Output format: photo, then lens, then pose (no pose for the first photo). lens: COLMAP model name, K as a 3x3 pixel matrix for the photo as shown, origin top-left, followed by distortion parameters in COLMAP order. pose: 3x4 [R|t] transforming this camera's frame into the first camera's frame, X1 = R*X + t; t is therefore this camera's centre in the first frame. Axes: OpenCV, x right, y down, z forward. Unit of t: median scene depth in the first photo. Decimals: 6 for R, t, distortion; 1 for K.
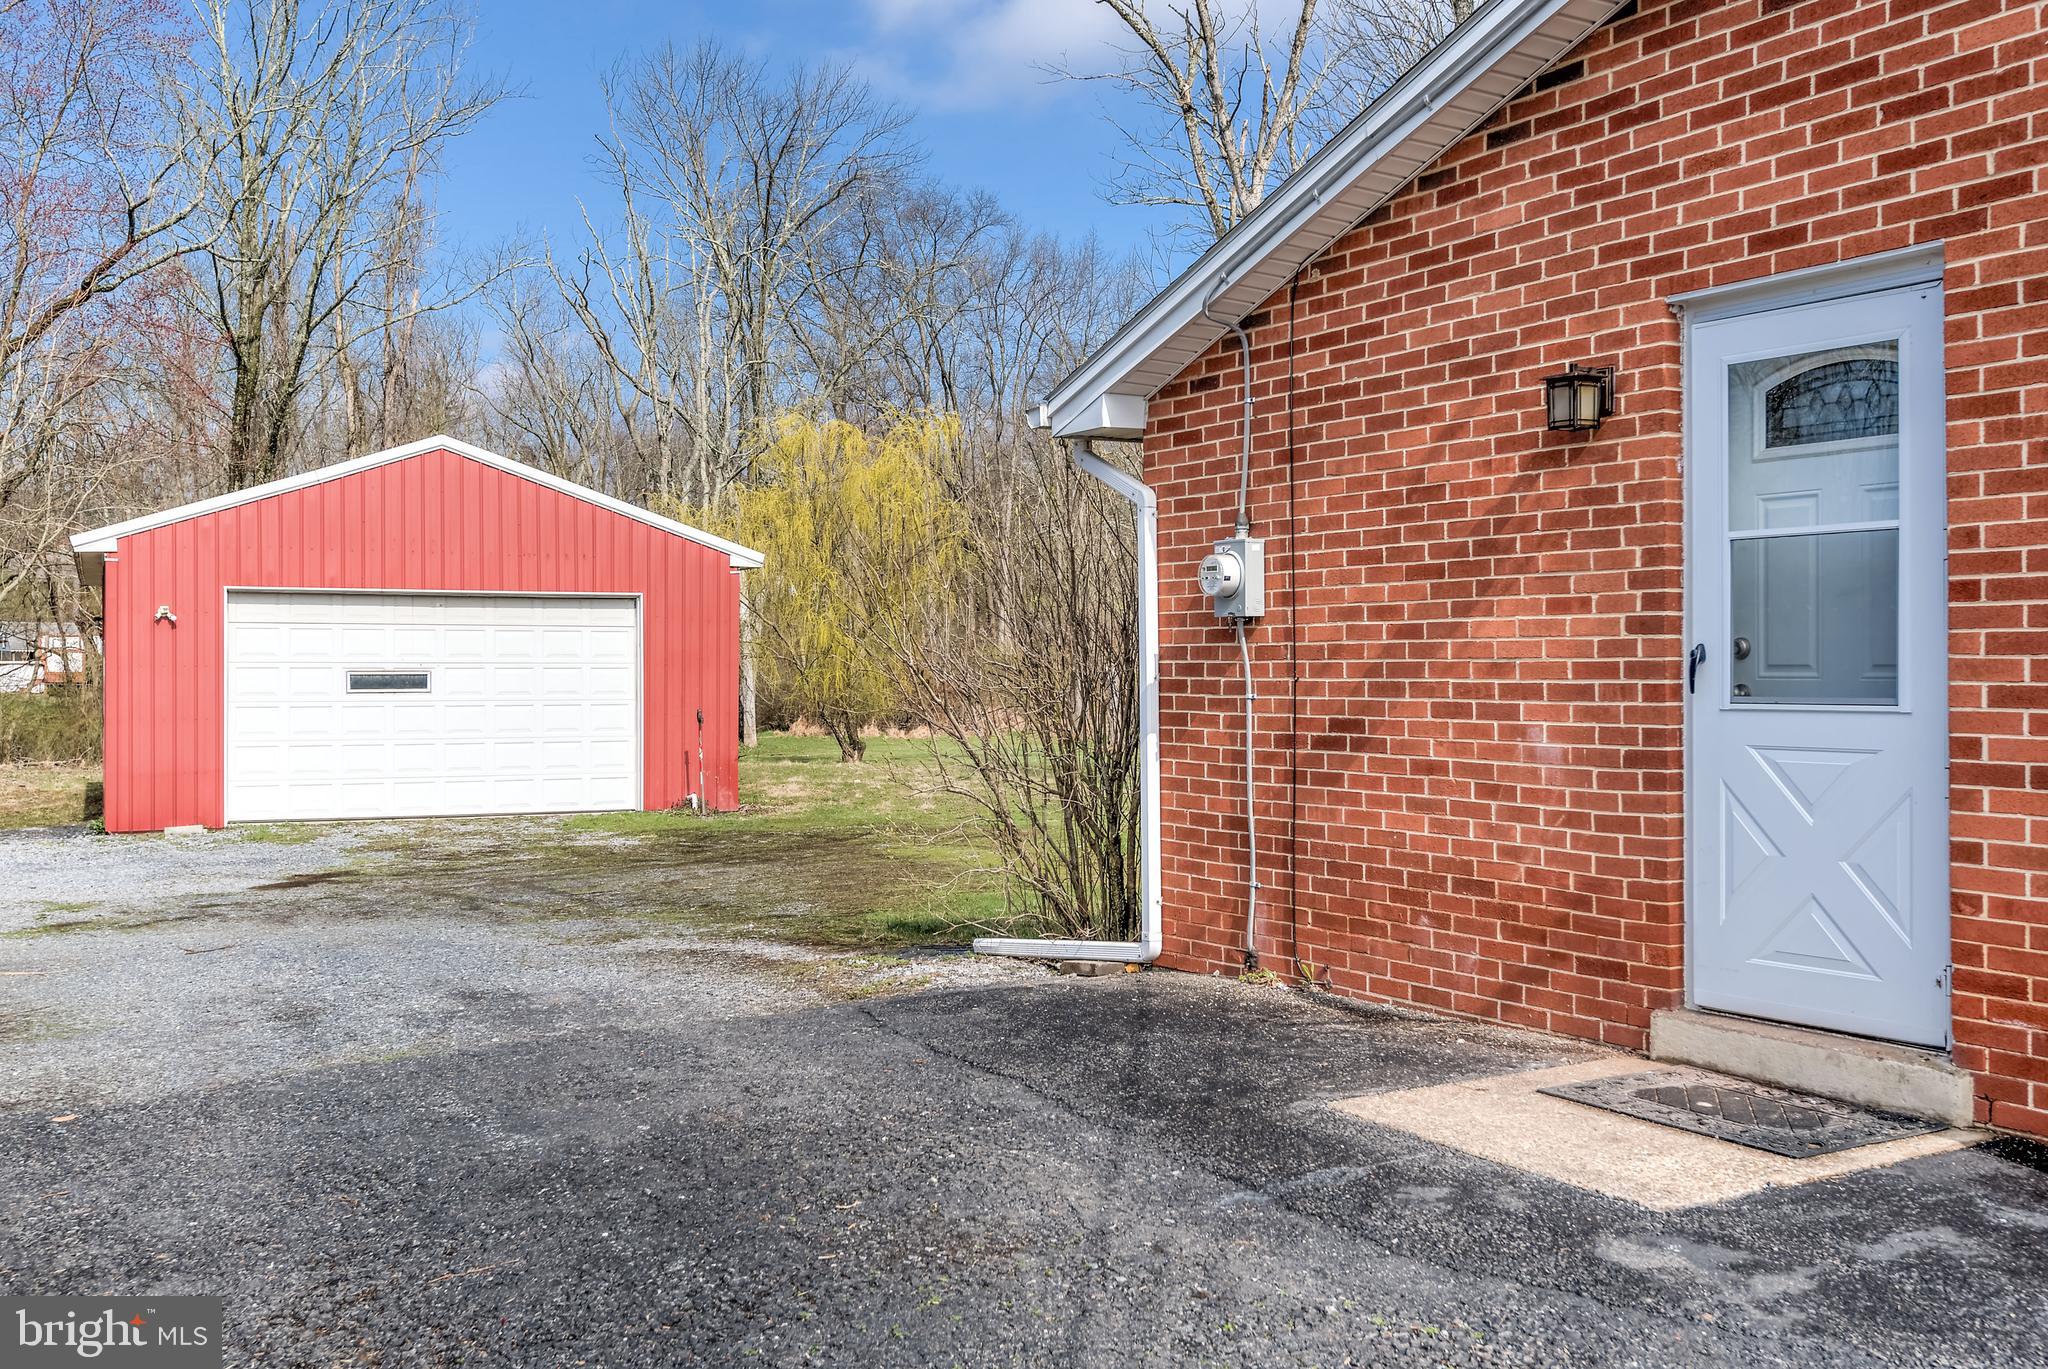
lens RADIAL K [[1828.8, 0, 942.6], [0, 1828.8, 656.5], [0, 0, 1]] dist [0.001902, 0.005414]
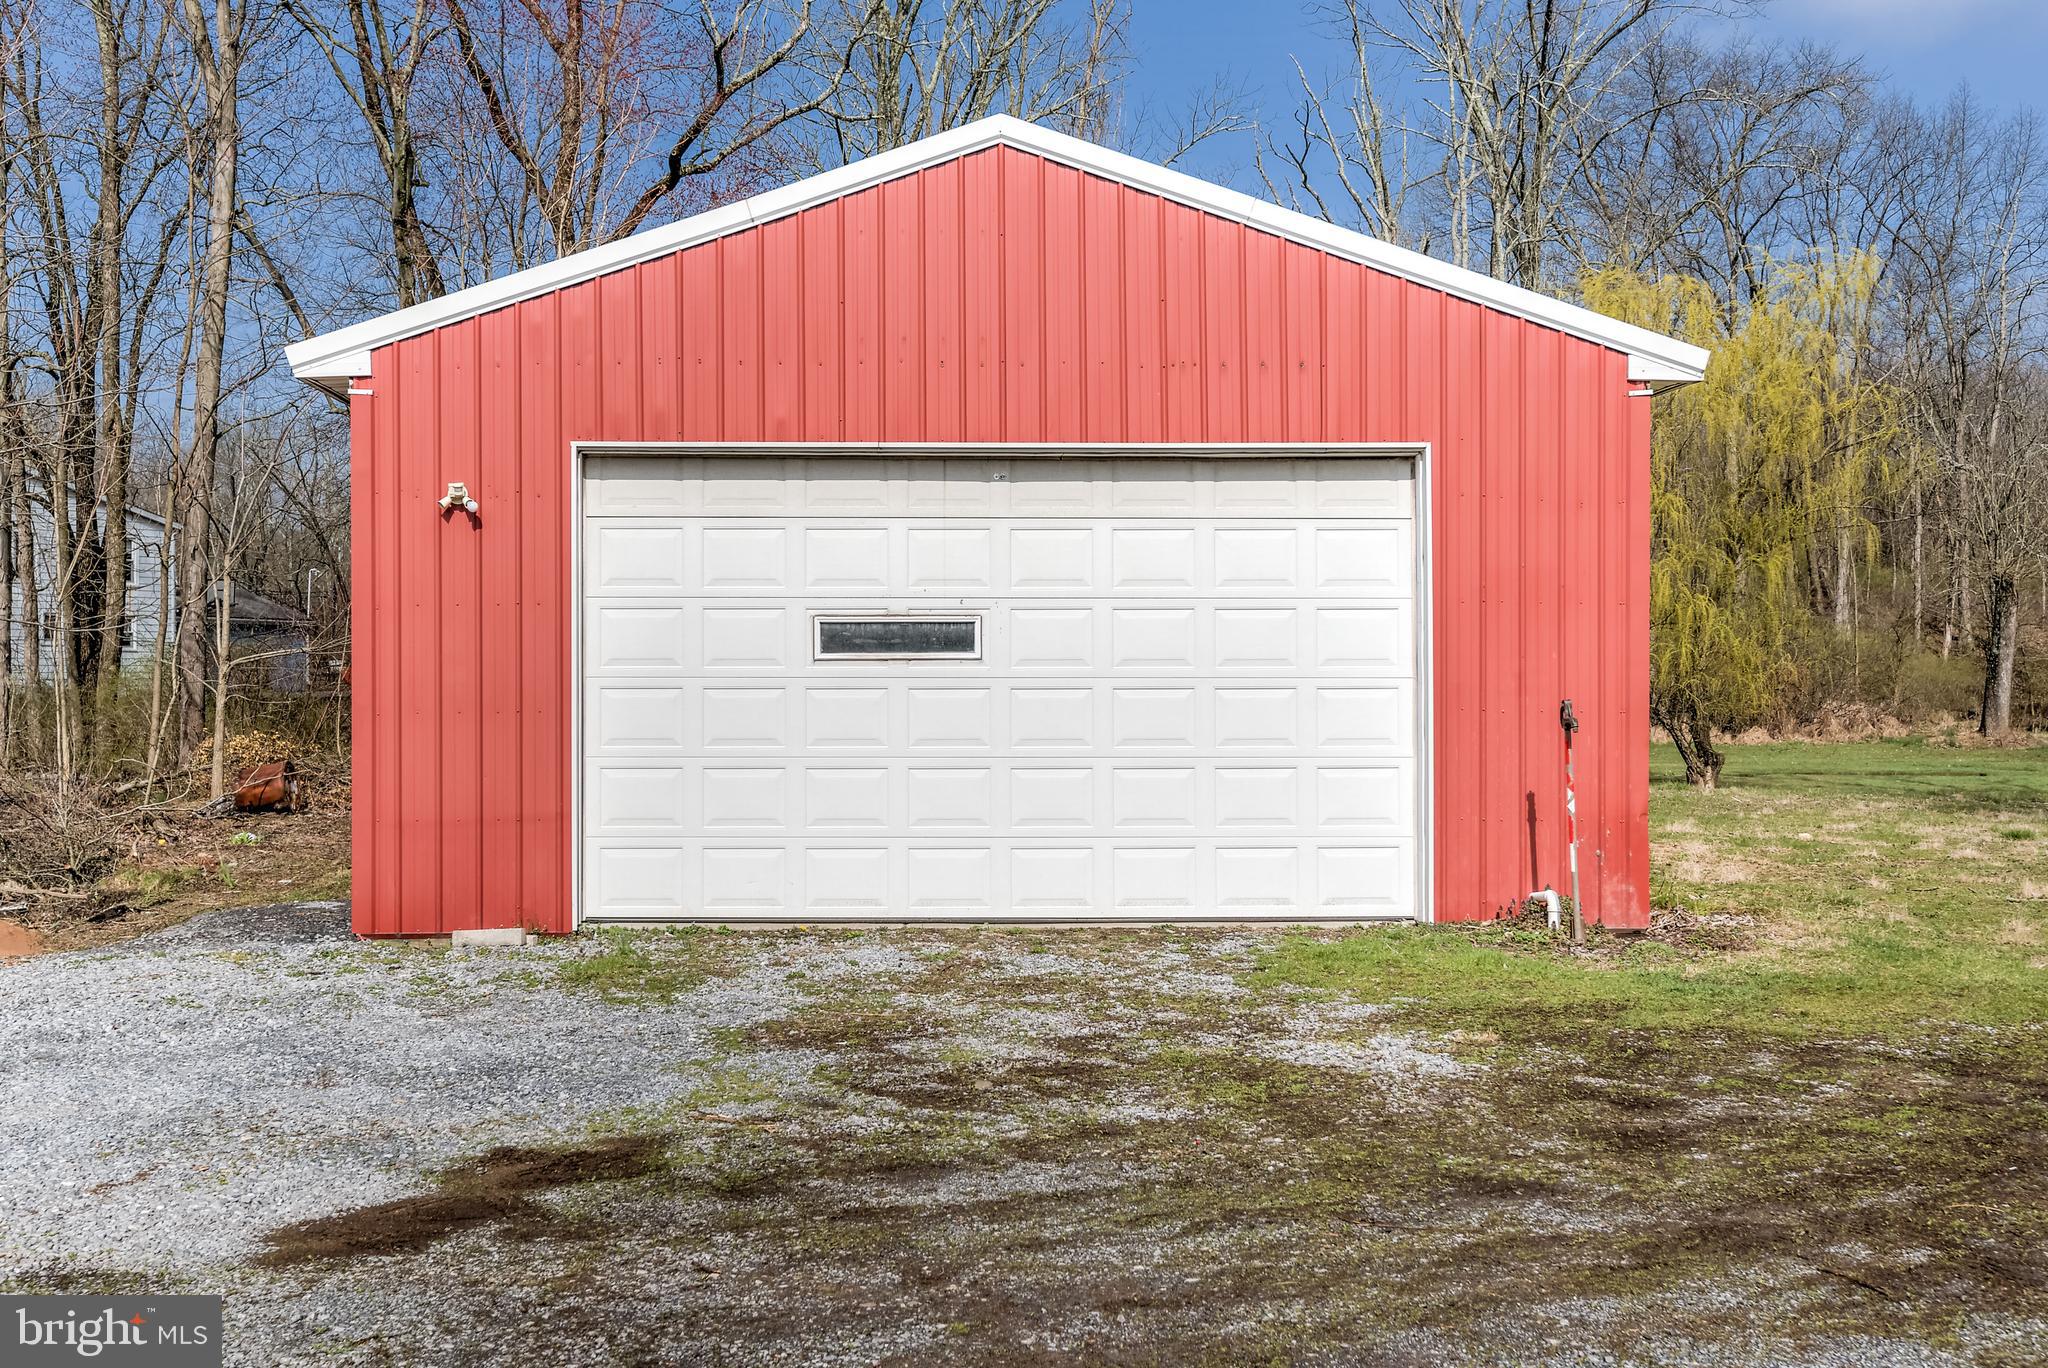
lens RADIAL K [[1828.8, 0, 942.6], [0, 1828.8, 656.0], [0, 0, 1]] dist [0.001902, 0.005414]
pose [[0.925569, -0.001123, -0.378578, -0.108404], [0.002576, 0.999991, 0.003332, 0.016968], [0.378571, -0.004059, 0.925563, 0.553639]]
